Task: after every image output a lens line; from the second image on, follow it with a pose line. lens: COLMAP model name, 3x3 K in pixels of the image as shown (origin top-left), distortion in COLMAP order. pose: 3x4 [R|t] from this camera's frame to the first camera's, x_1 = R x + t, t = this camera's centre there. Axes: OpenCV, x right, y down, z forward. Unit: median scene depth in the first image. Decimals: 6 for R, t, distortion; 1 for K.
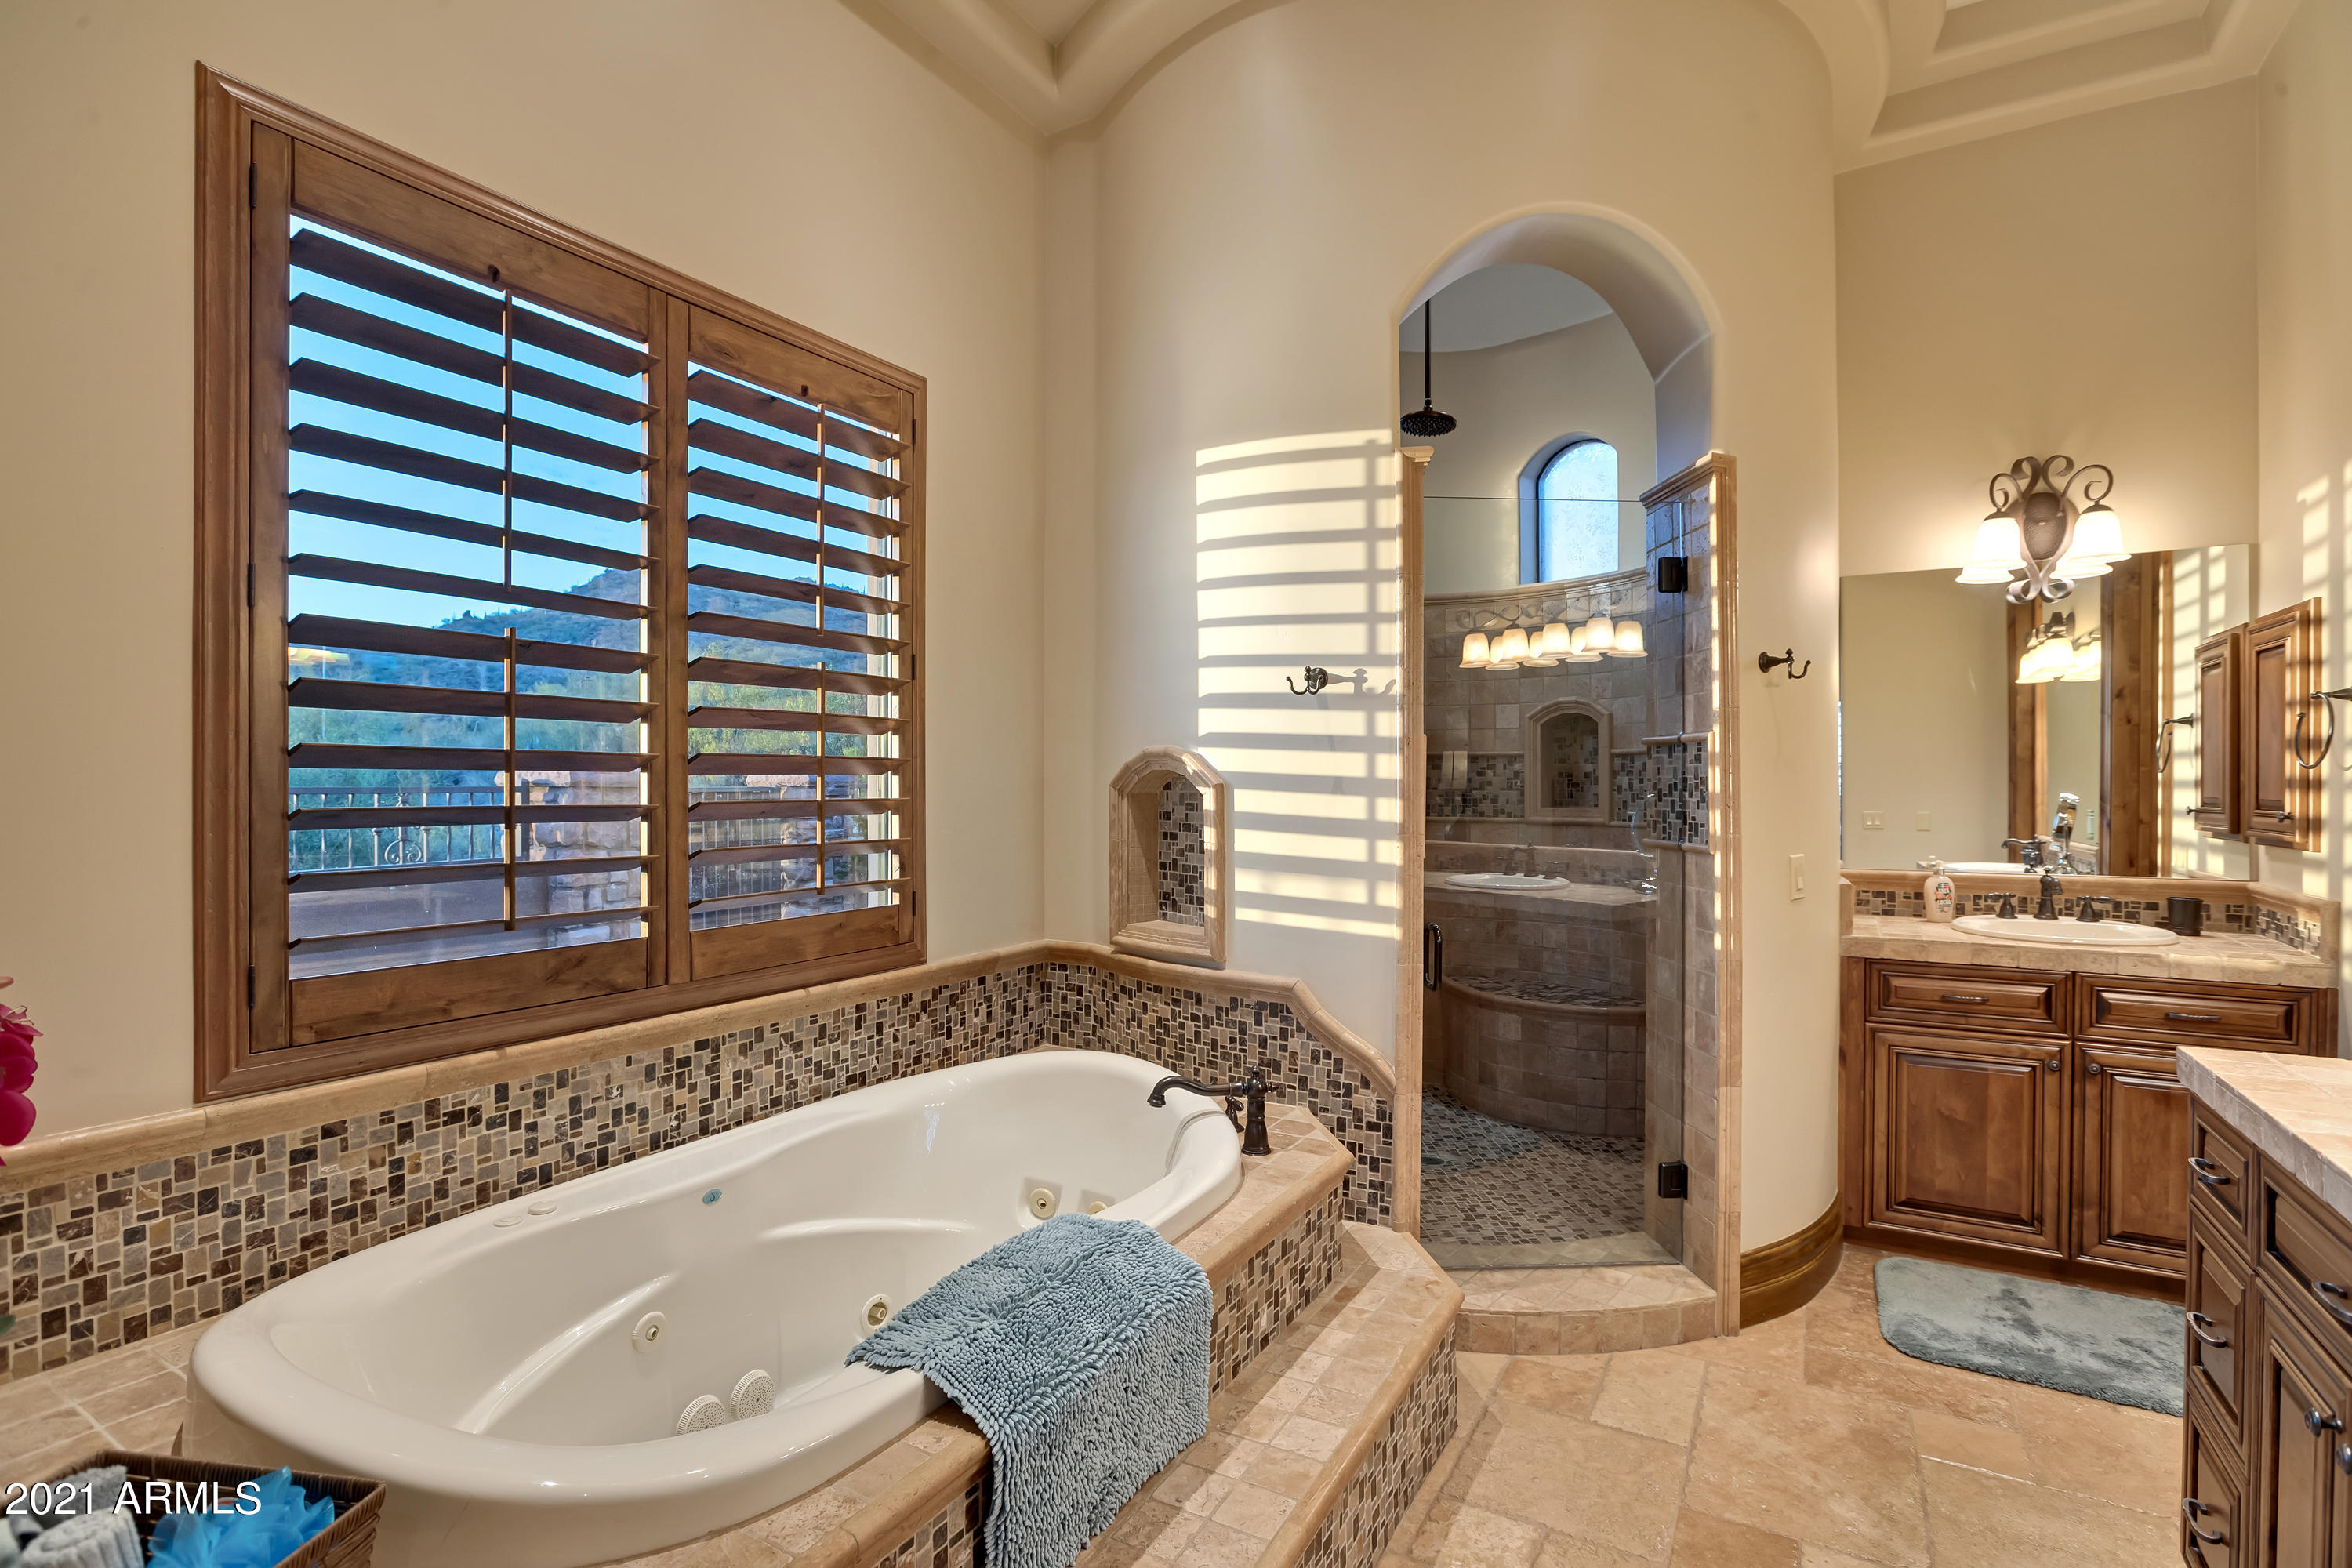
lens RADIAL K [[1085.0, 0, 1163.4], [0, 1085.0, 774.1], [0, 0, 1]] dist [-0.034648, 0.011553]
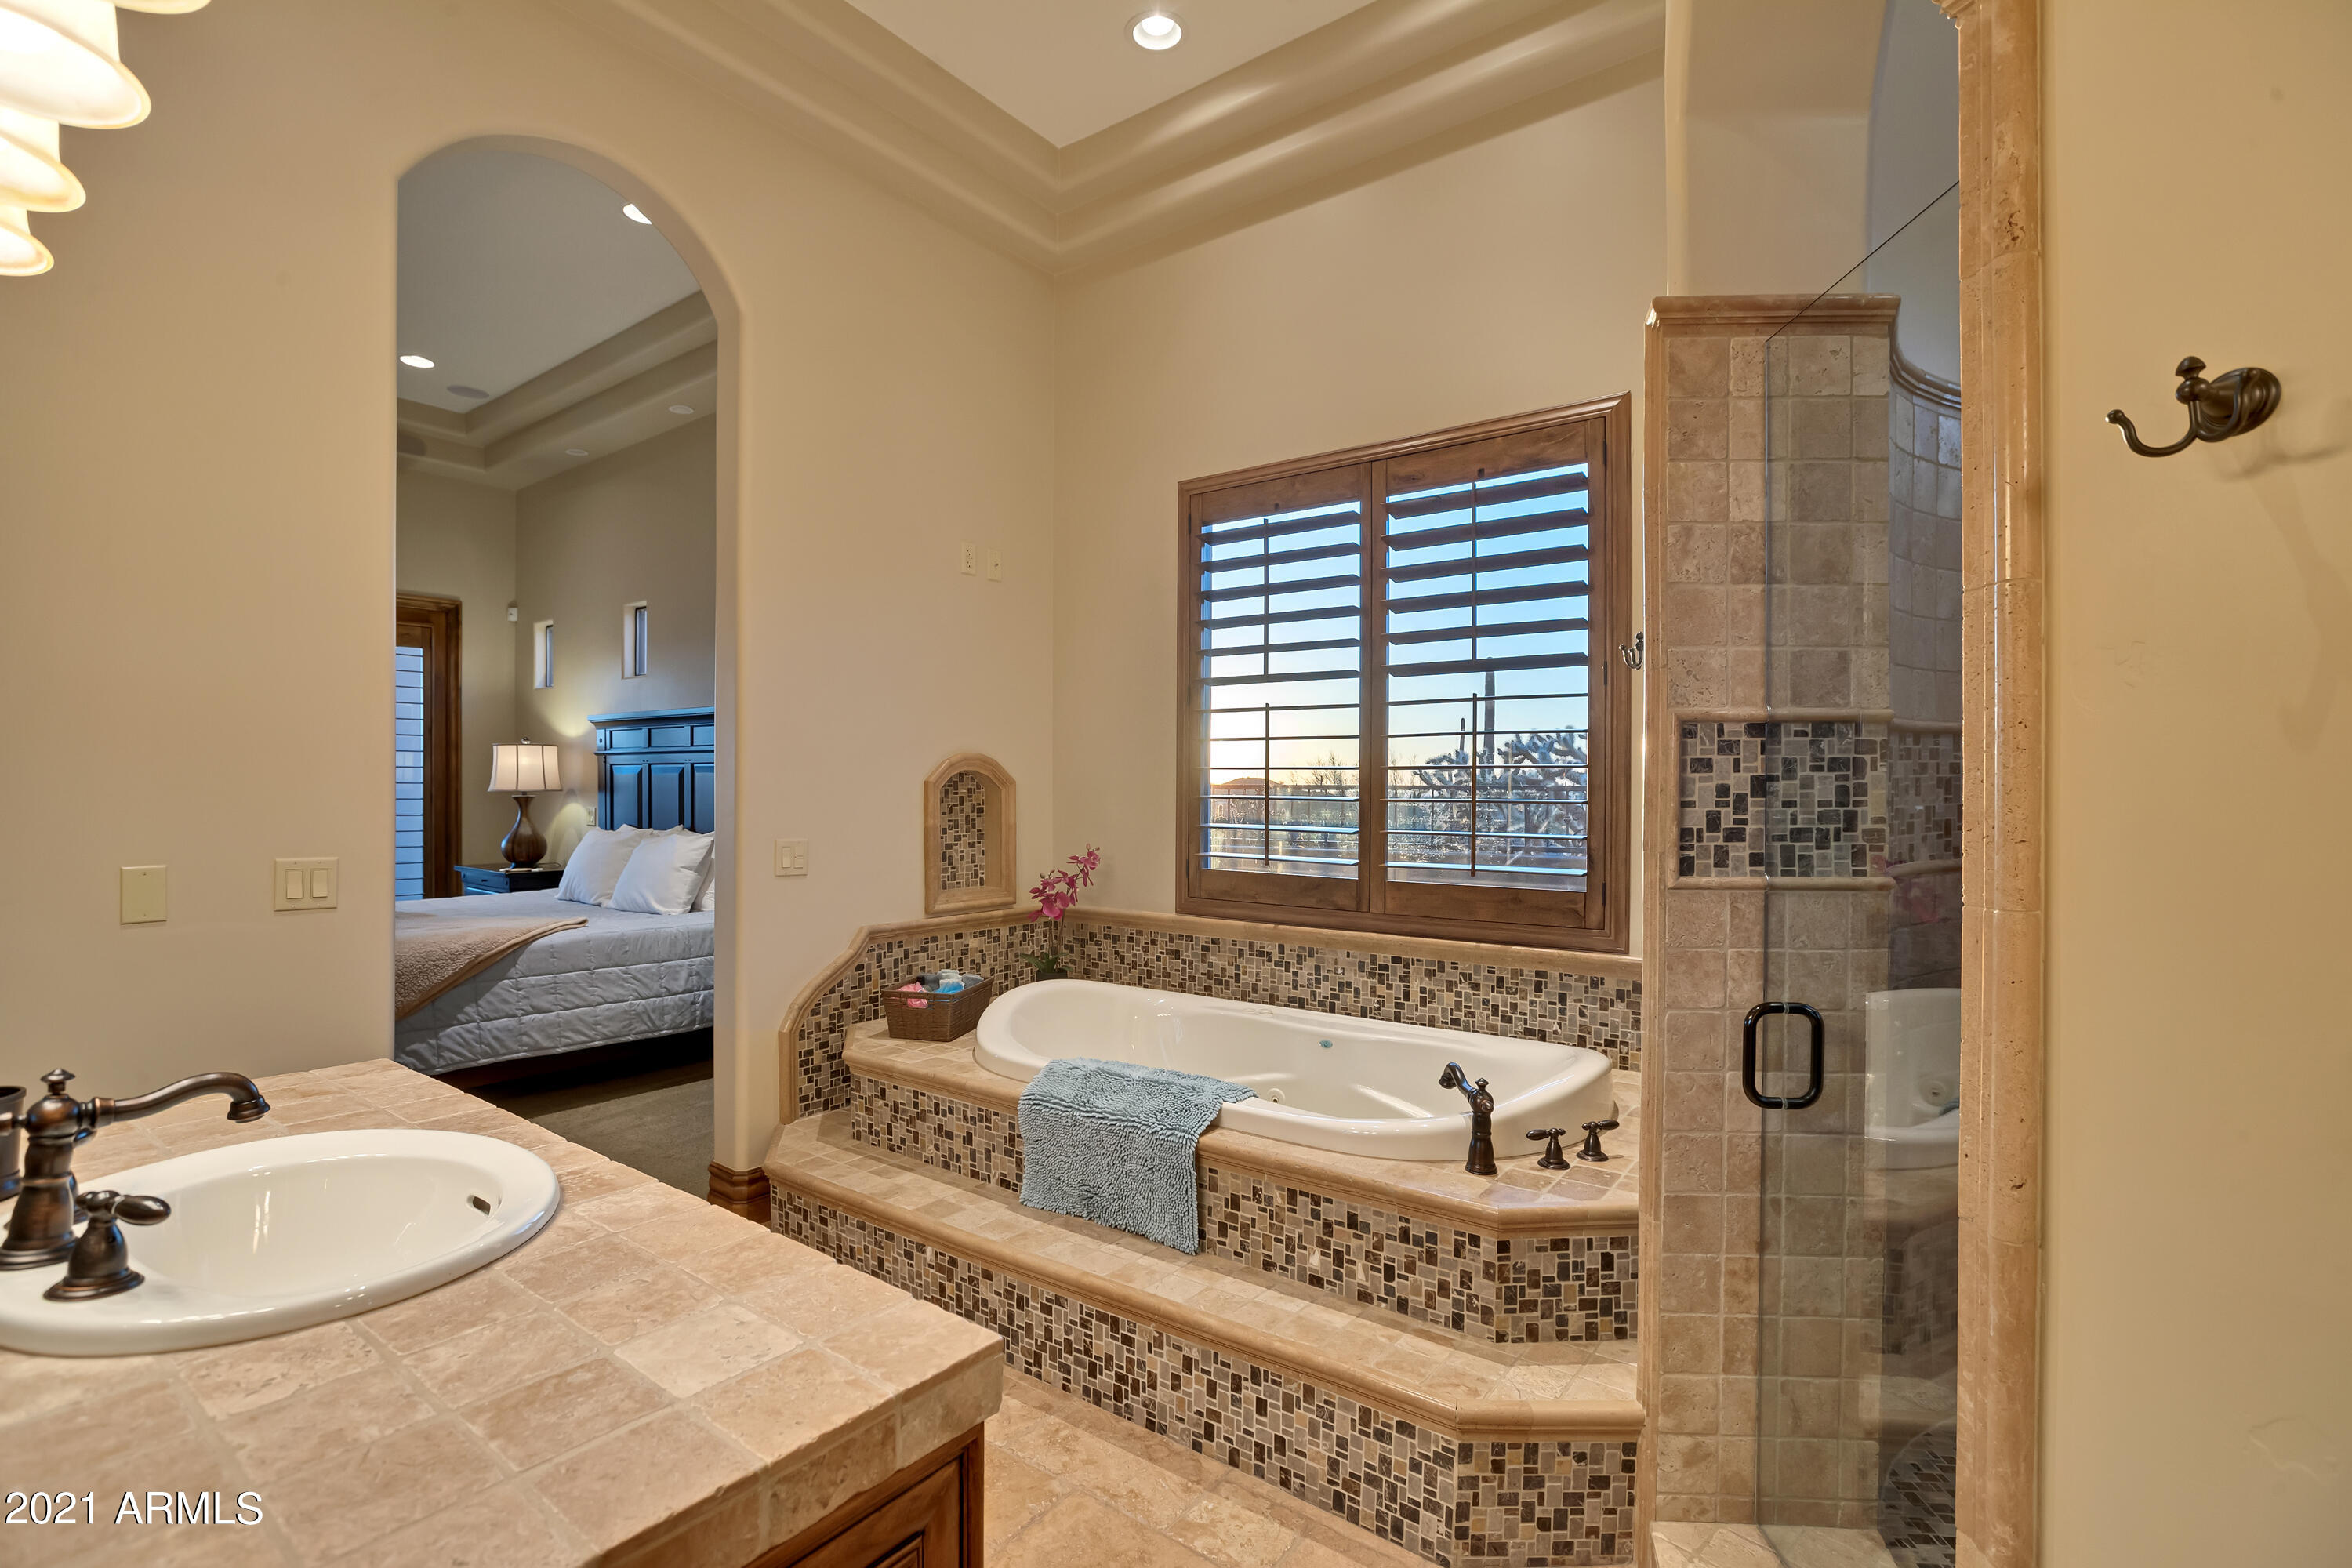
lens RADIAL K [[1085.0, 0, 1182.4], [0, 1085.0, 793.2], [0, 0, 1]] dist [-0.034648, 0.011553]
pose [[-0.089898, 0.008486, -0.995915, 1.150840], [0.008789, 0.999932, 0.007727, 0.012988], [0.995912, -0.008058, -0.089966, 0.920294]]
